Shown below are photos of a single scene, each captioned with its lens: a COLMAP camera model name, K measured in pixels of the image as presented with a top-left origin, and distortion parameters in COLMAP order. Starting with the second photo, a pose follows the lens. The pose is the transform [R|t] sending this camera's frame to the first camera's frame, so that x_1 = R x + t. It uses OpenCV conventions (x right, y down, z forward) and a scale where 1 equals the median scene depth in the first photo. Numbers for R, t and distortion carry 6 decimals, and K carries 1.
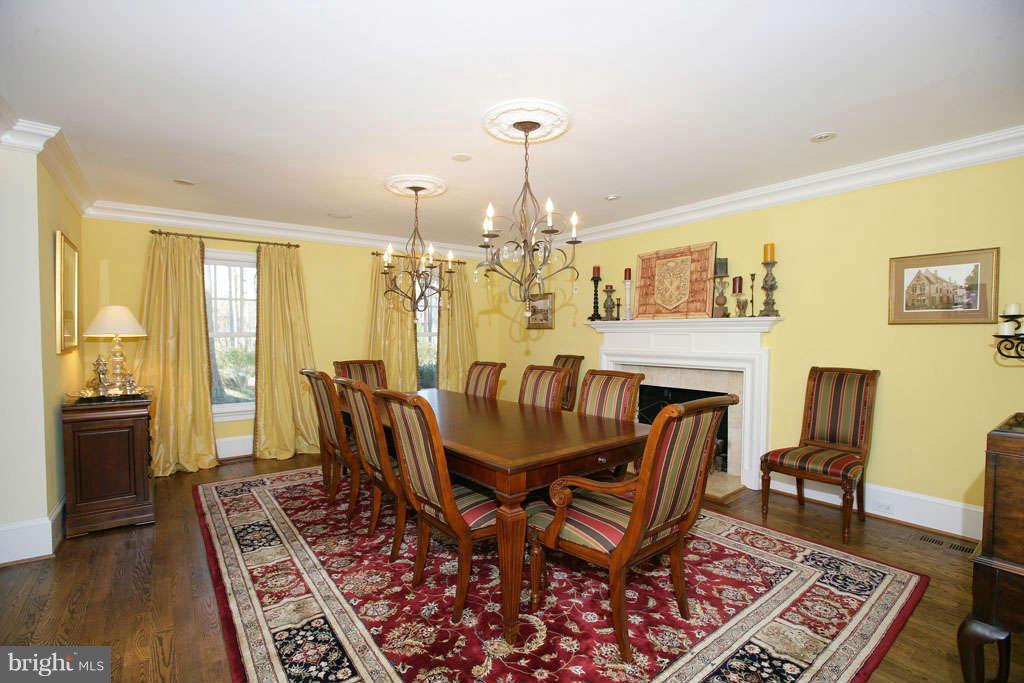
lens RADIAL K [[479.8, 0, 509.9], [0, 479.8, 345.9], [0, 0, 1]] dist [-0.027124, 0.000675]
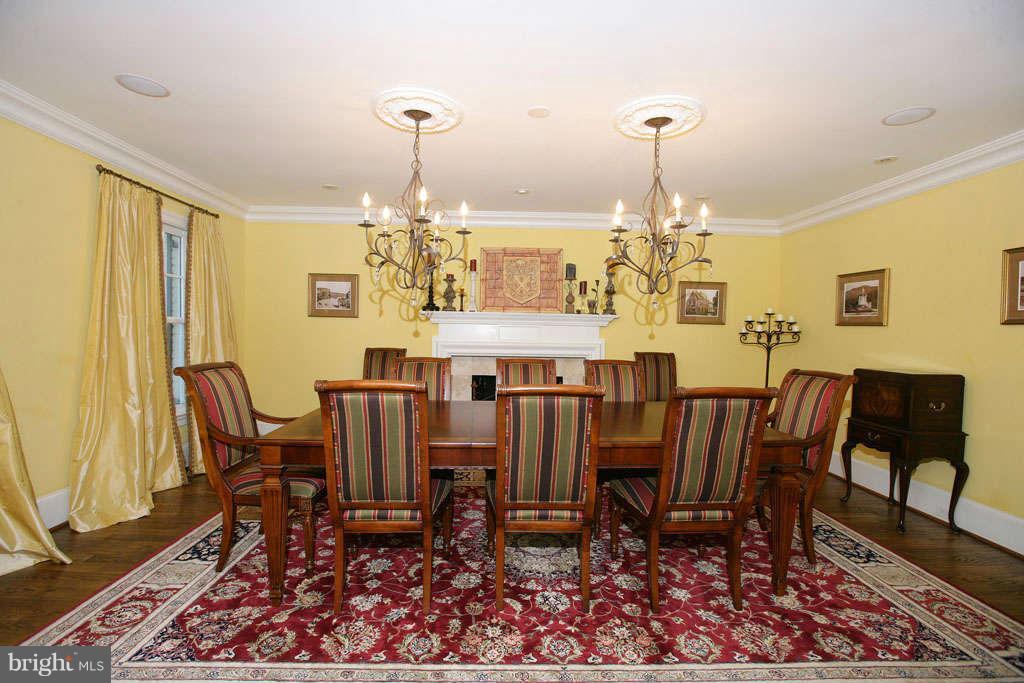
lens RADIAL K [[479.8, 0, 509.9], [0, 479.8, 345.9], [0, 0, 1]] dist [-0.027124, 0.000675]
pose [[0.556184, -0.002805, 0.831054, -0.668515], [0.006718, 0.999977, -0.001121, 0.022806], [-0.831032, 0.006207, 0.556190, 0.481904]]
